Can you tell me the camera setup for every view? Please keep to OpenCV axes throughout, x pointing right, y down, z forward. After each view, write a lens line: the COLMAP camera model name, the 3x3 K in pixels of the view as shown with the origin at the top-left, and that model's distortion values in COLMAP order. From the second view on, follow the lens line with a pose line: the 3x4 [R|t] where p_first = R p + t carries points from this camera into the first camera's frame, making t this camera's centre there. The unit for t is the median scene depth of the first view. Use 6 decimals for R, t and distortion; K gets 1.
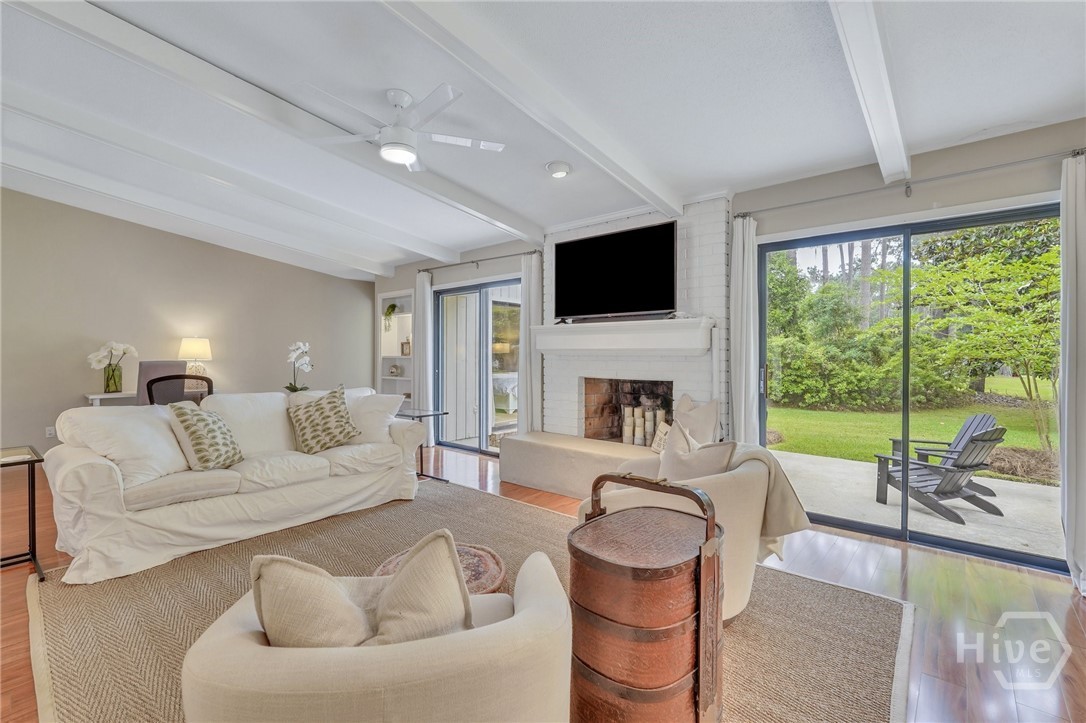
lens RADIAL K [[486.2, 0, 543.3], [0, 486.2, 367.6], [0, 0, 1]] dist [0.000276, 0.002166]
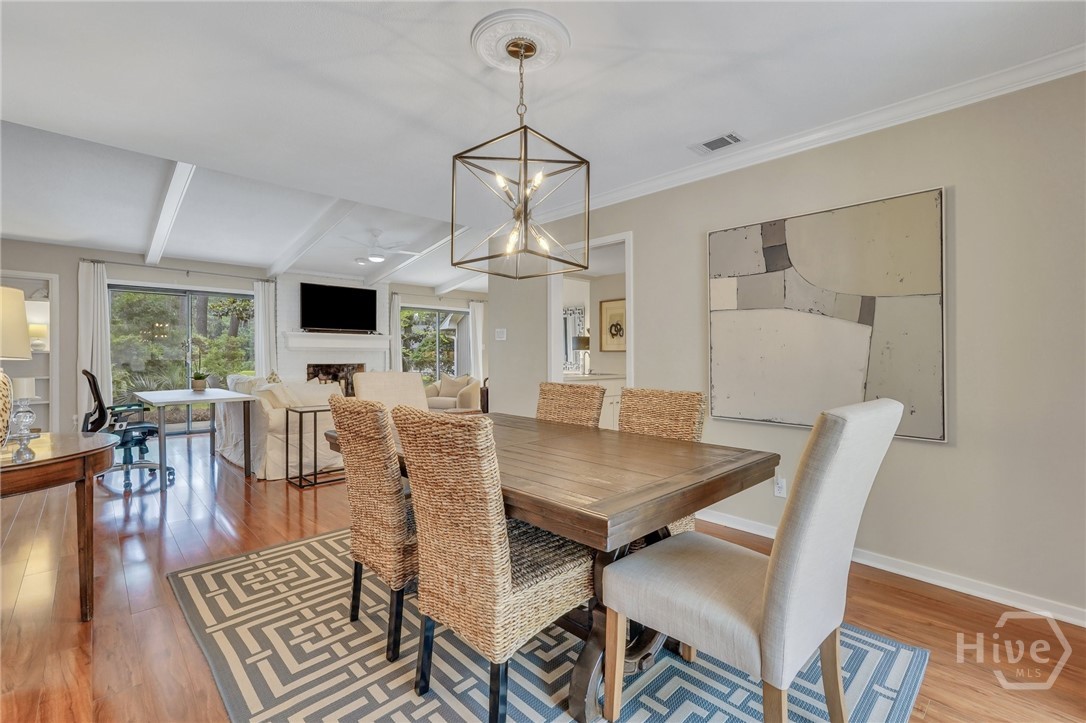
lens RADIAL K [[486.2, 0, 540.6], [0, 486.2, 354.8], [0, 0, 1]] dist [0.000276, 0.002166]
pose [[0.073065, -0.009597, 0.997281, -1.806046], [0.017176, 0.999818, 0.008363, -0.015050], [-0.997179, 0.016518, 0.073216, 0.101177]]
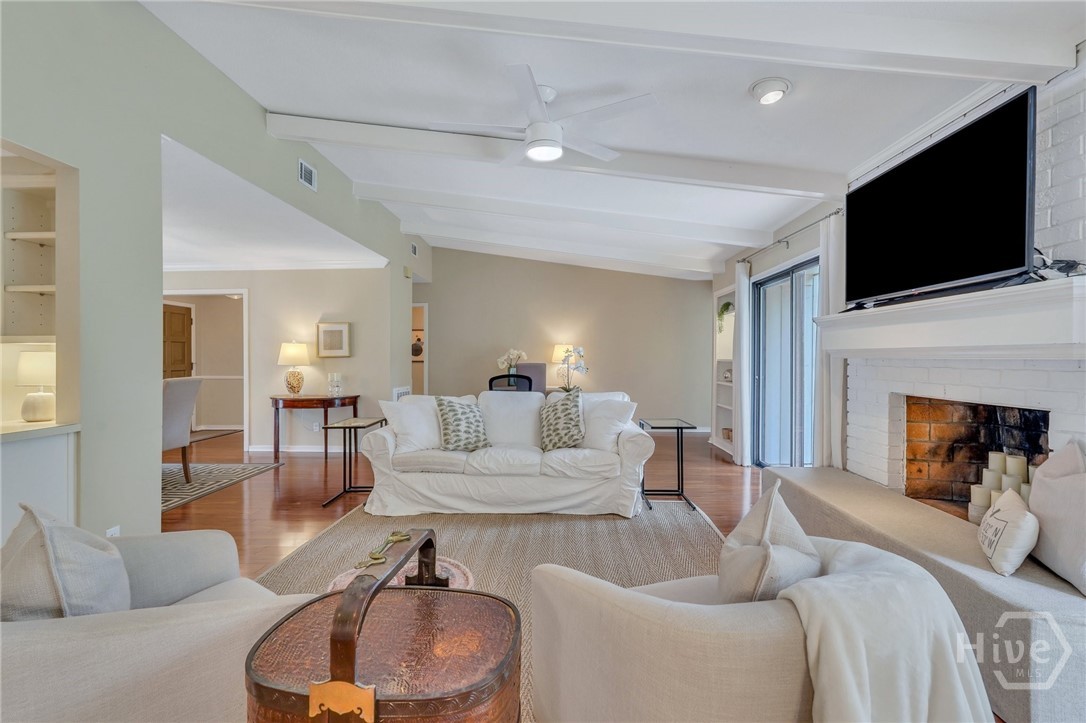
lens RADIAL K [[486.2, 0, 532.6], [0, 486.2, 358.7], [0, 0, 1]] dist [0.000276, 0.002166]
pose [[0.622376, -0.001764, -0.782716, 0.336064], [-0.016500, 0.999746, -0.015374, -0.009395], [0.782544, 0.022483, 0.622189, 0.292123]]
